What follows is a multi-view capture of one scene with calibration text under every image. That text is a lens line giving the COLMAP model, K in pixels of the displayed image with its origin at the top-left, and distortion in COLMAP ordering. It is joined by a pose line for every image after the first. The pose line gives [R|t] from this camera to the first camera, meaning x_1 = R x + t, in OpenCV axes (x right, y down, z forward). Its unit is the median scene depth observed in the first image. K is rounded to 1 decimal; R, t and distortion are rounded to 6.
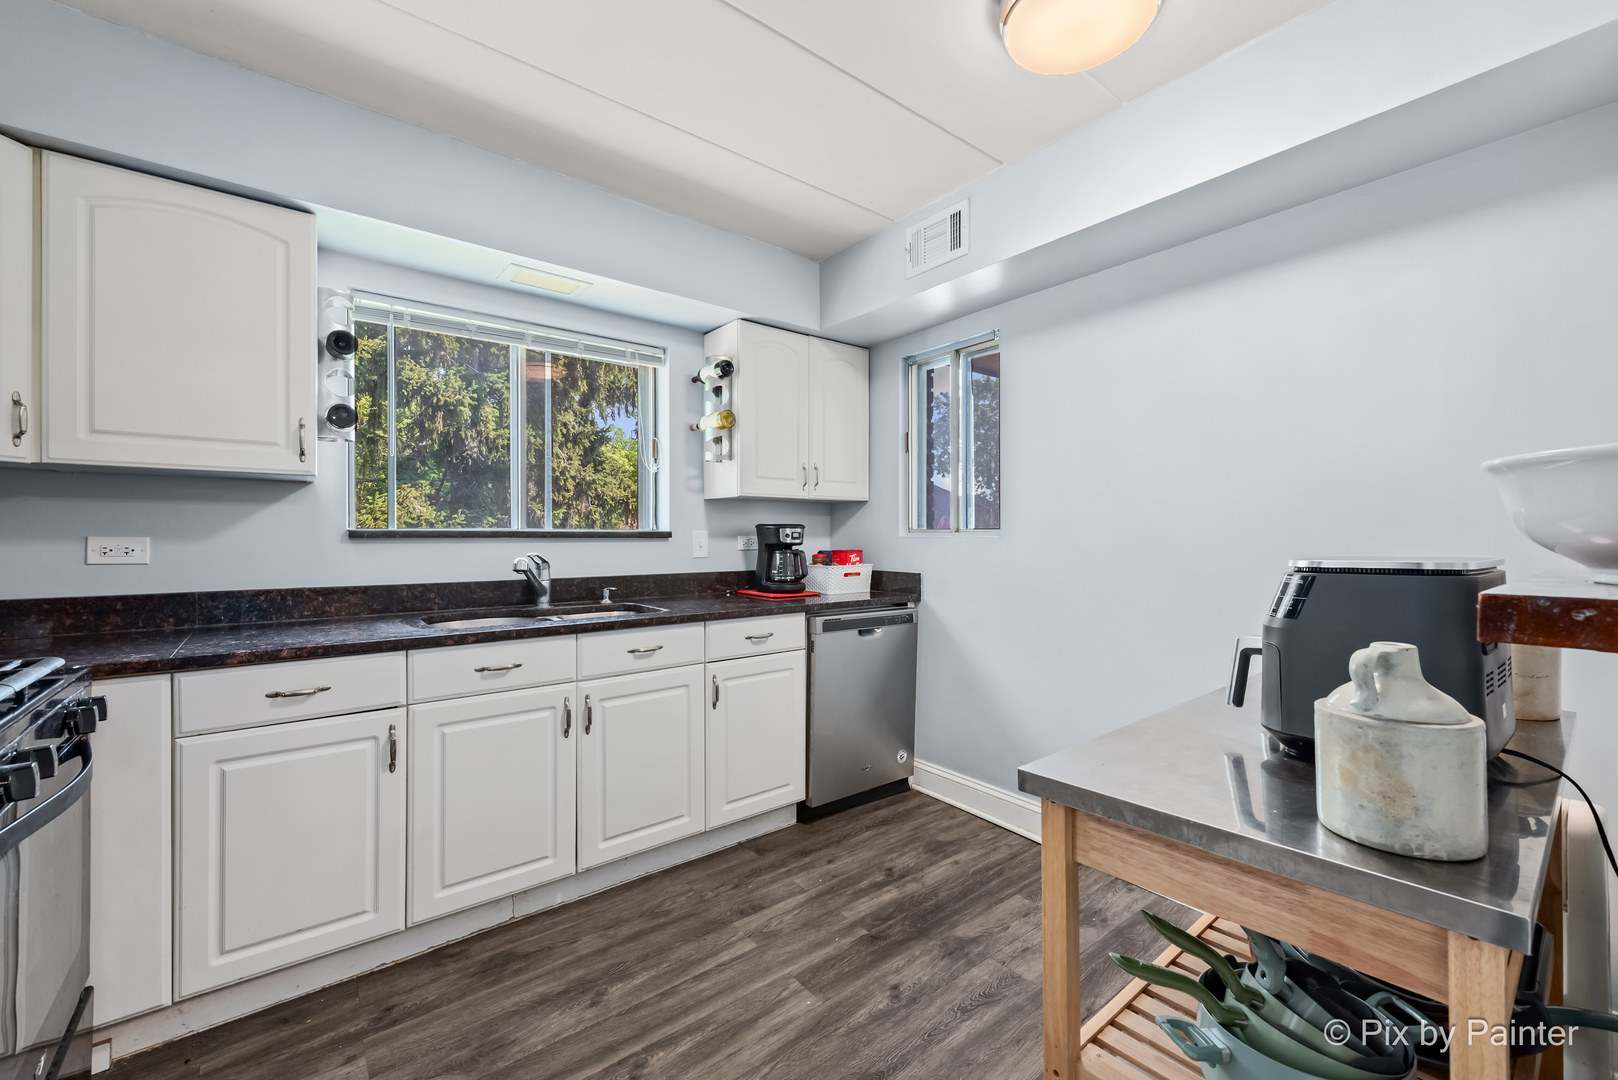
lens RADIAL K [[677.3, 0, 816.9], [0, 677.3, 532.9], [0, 0, 1]] dist [-0.003469, -0.000395]
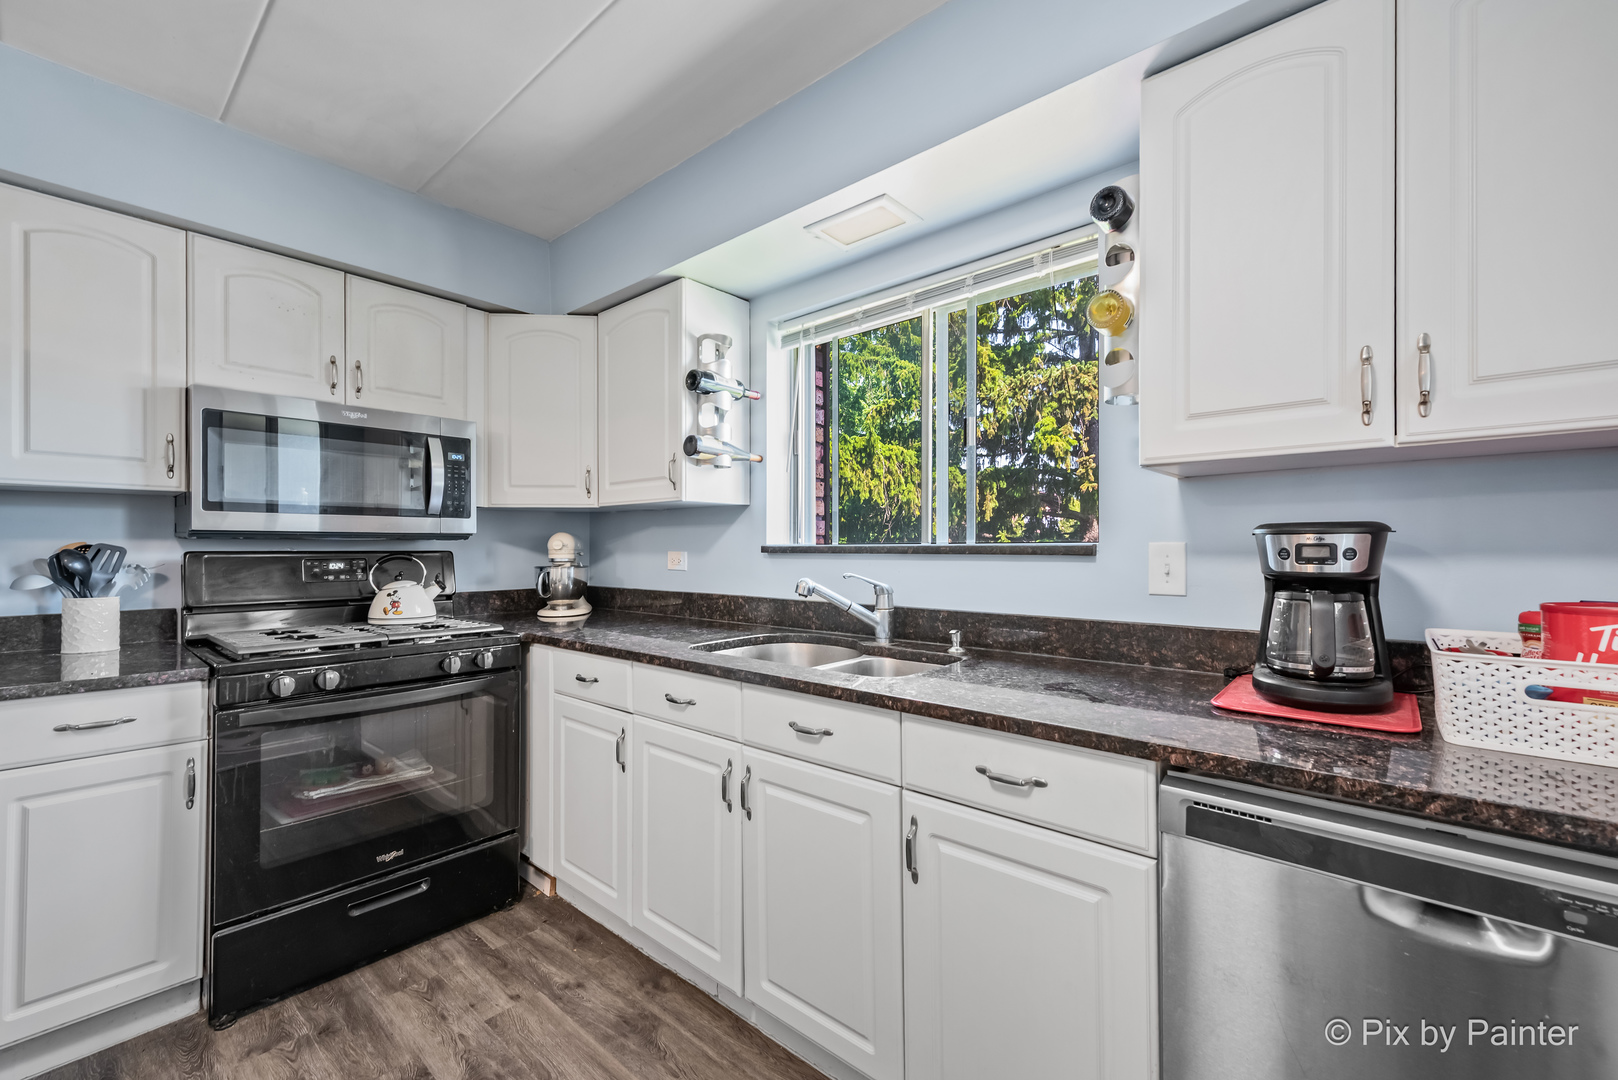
lens RADIAL K [[648.4, 0, 816.4], [0, 648.4, 544.7], [0, 0, 1]] dist [0.003176, 0.000048]
pose [[0.185955, -0.007404, -0.982530, 0.334348], [0.003124, 0.999971, -0.006944, 0.000883], [0.982553, -0.001778, 0.185973, 0.835032]]
